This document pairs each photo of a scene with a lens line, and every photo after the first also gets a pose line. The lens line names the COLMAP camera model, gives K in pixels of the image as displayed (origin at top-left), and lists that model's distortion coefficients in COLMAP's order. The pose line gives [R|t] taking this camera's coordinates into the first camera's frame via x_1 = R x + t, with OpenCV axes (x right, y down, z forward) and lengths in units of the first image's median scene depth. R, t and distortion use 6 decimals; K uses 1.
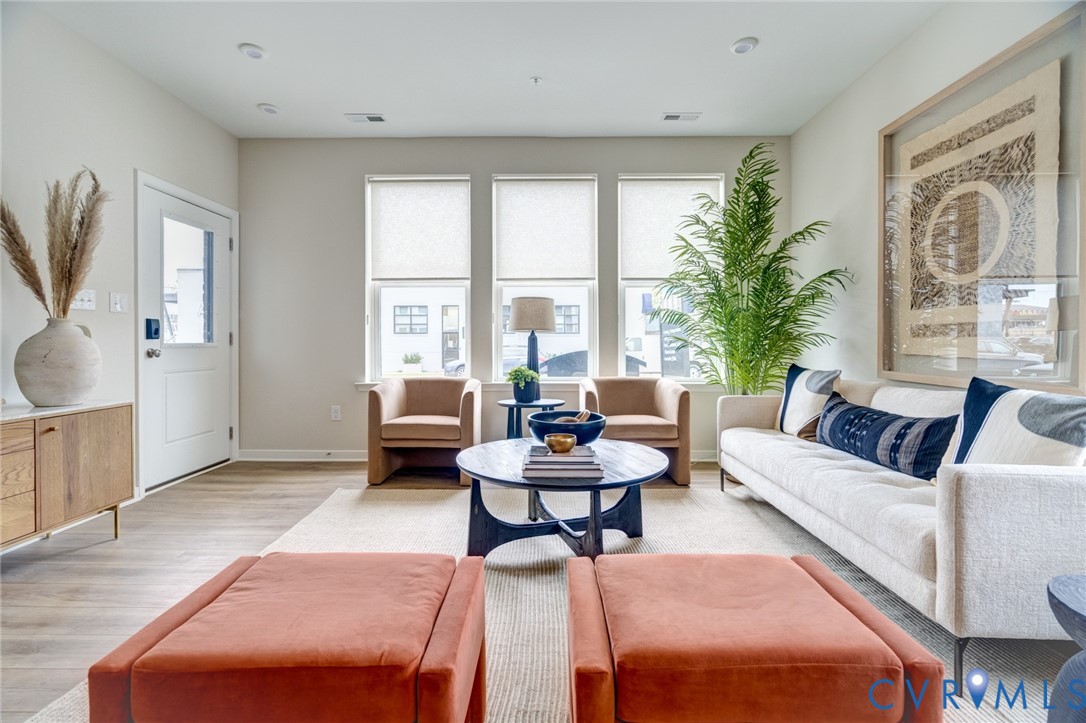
lens RADIAL K [[505.9, 0, 532.5], [0, 505.9, 338.1], [0, 0, 1]] dist [-0.003546, 0.002326]
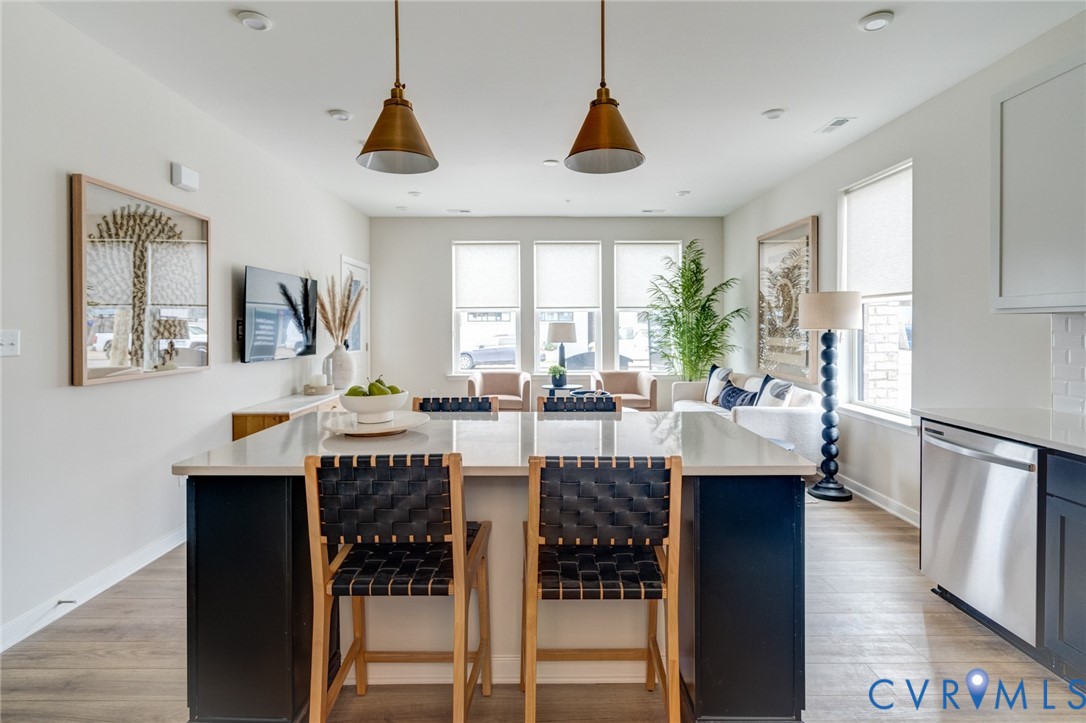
lens RADIAL K [[505.9, 0, 569.8], [0, 505.9, 317.5], [0, 0, 1]] dist [-0.003546, 0.002326]
pose [[0.996888, 0.005236, 0.078654, -0.132553], [-0.004110, 0.999887, -0.014468, -0.090475], [-0.078721, 0.014100, 0.996797, -0.786111]]
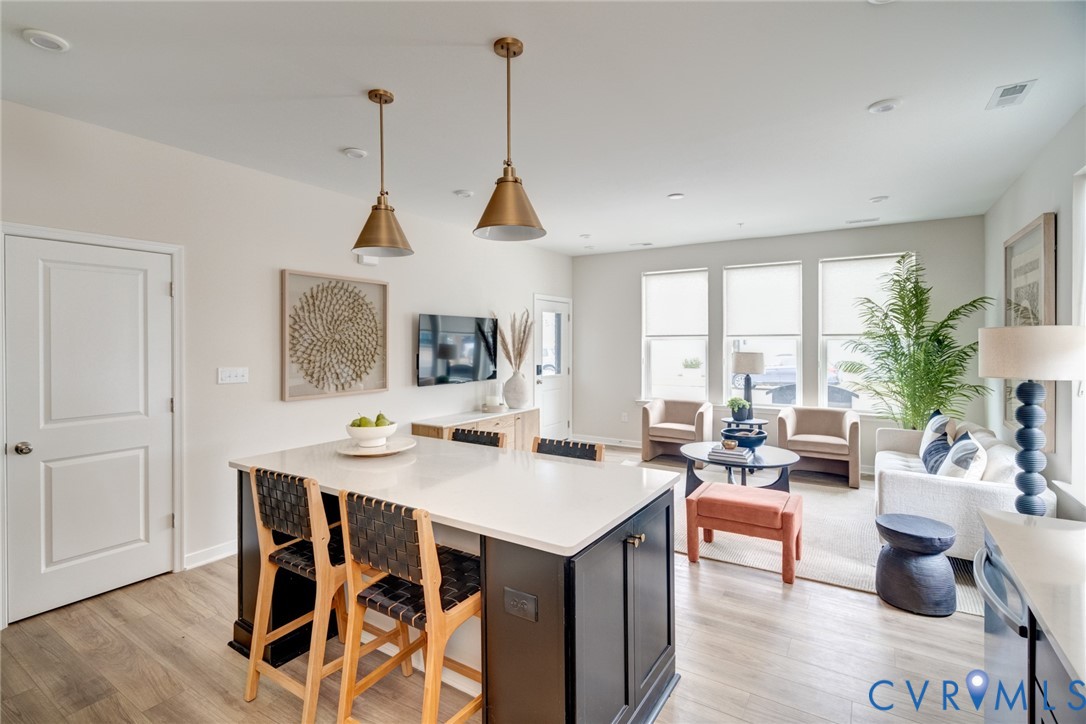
lens RADIAL K [[505.9, 0, 570.2], [0, 505.9, 332.9], [0, 0, 1]] dist [-0.003546, 0.002326]
pose [[0.887915, 0.002199, -0.460002, 0.288671], [-0.009307, 0.999870, -0.013184, -0.141411], [0.459913, 0.015987, 0.887820, -0.747176]]
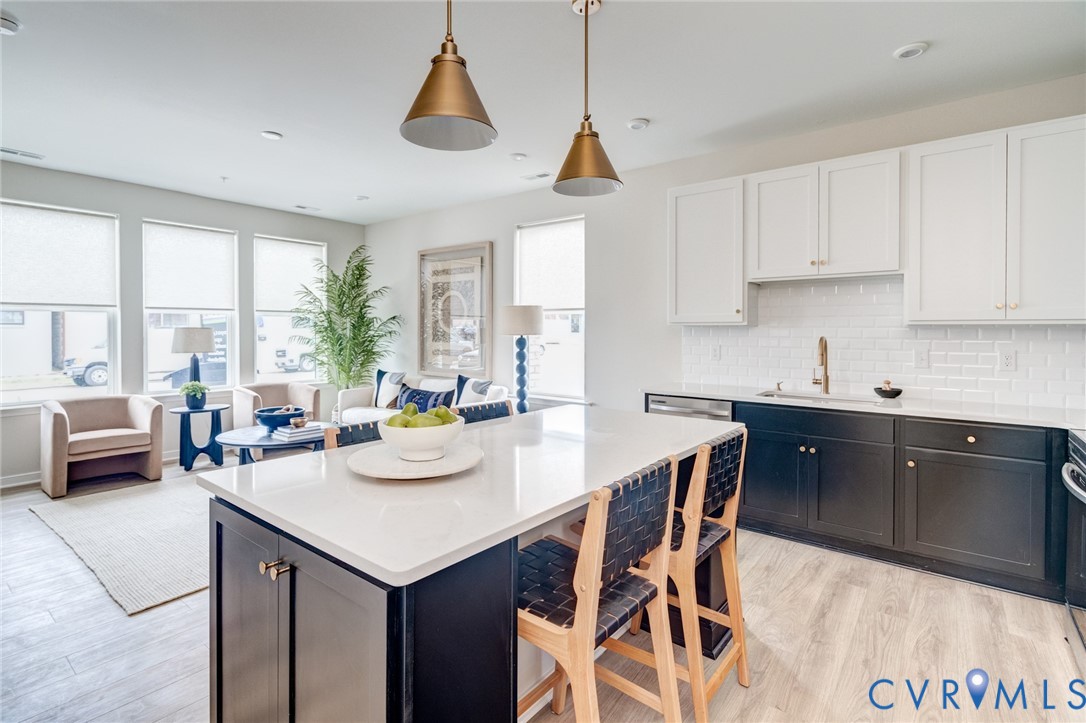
lens RADIAL K [[505.9, 0, 516.6], [0, 505.9, 314.0], [0, 0, 1]] dist [-0.003546, 0.002326]
pose [[0.627215, 0.029102, 0.778302, -0.630215], [-0.005041, 0.999432, -0.033308, -0.095012], [-0.778830, 0.016968, 0.627006, -0.566418]]
